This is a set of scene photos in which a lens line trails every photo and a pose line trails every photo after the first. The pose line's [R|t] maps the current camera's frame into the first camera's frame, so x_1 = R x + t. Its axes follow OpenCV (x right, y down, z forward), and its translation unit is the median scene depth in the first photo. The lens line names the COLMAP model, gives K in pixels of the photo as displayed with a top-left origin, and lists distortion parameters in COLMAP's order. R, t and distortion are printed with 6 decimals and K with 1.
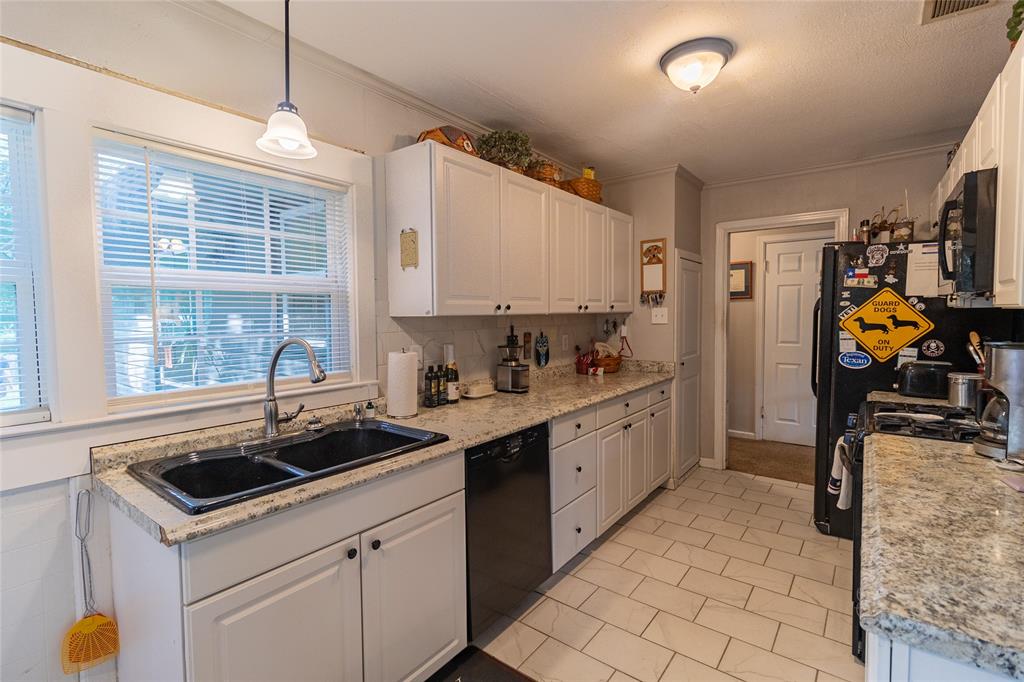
lens RADIAL K [[479.1, 0, 515.4], [0, 479.1, 338.7], [0, 0, 1]] dist [-0.000811, -0.000567]
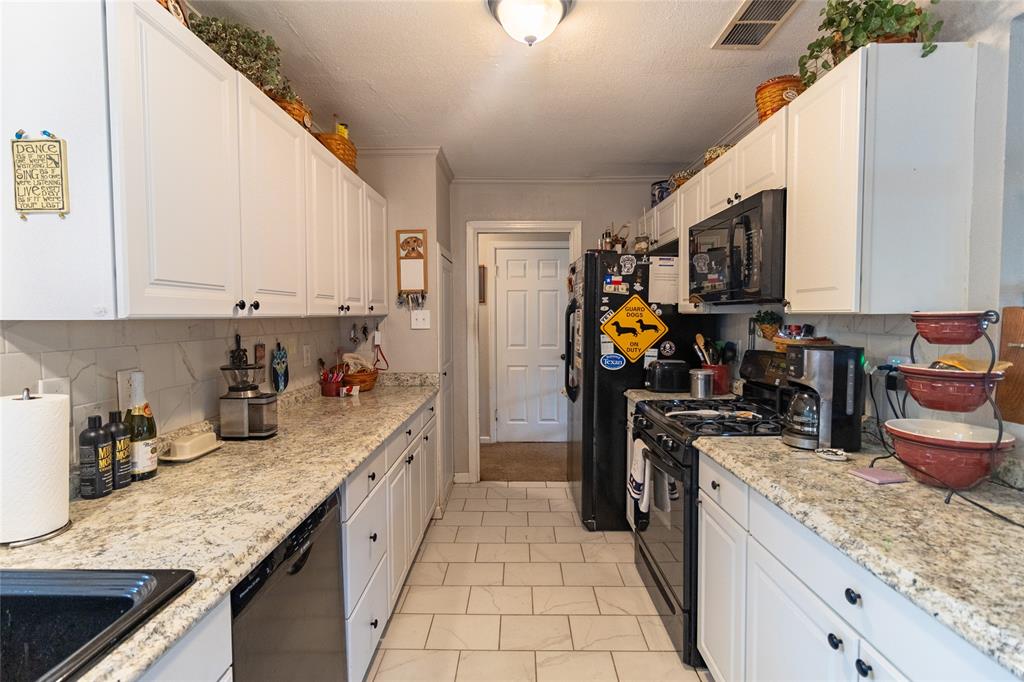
lens RADIAL K [[479.1, 0, 510.3], [0, 479.1, 338.5], [0, 0, 1]] dist [-0.000811, -0.000567]
pose [[0.799648, -0.020899, 0.600105, -0.111435], [0.026185, 0.999657, -0.000078, -0.012863], [-0.599897, 0.015776, 0.799922, 0.284252]]
